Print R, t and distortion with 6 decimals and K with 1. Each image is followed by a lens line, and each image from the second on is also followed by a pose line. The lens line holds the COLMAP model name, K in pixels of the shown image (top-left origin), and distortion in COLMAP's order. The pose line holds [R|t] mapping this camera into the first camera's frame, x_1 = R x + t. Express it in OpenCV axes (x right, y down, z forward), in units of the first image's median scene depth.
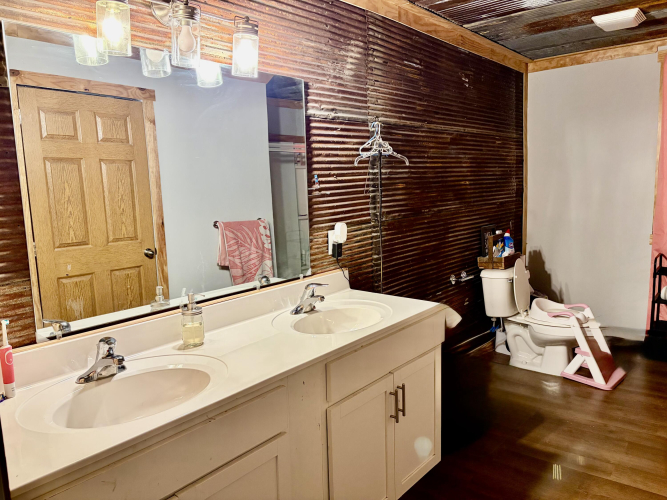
lens RADIAL K [[509.9, 0, 332.3], [0, 509.9, 251.7], [0, 0, 1]] dist [0.056472, -0.055160]
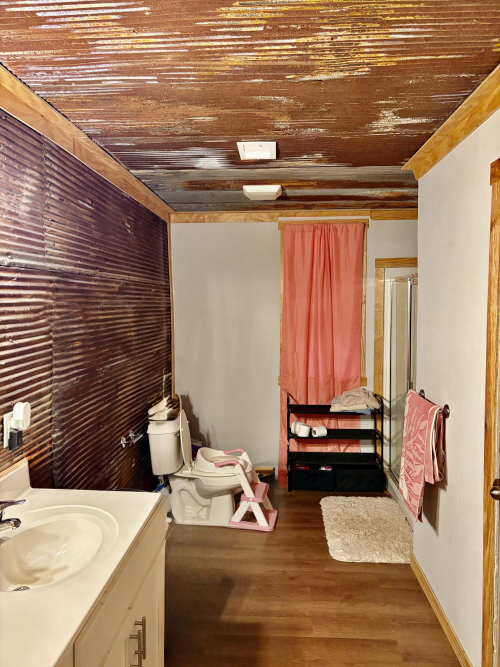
lens RADIAL K [[509.9, 0, 249.2], [0, 509.9, 335.4], [0, 0, 1]] dist [0.056472, -0.055160]
pose [[0.818454, -0.006212, 0.574538, -0.109205], [0.055697, 0.996090, -0.068573, -0.064722], [-0.571866, 0.088124, 0.815600, 0.141907]]
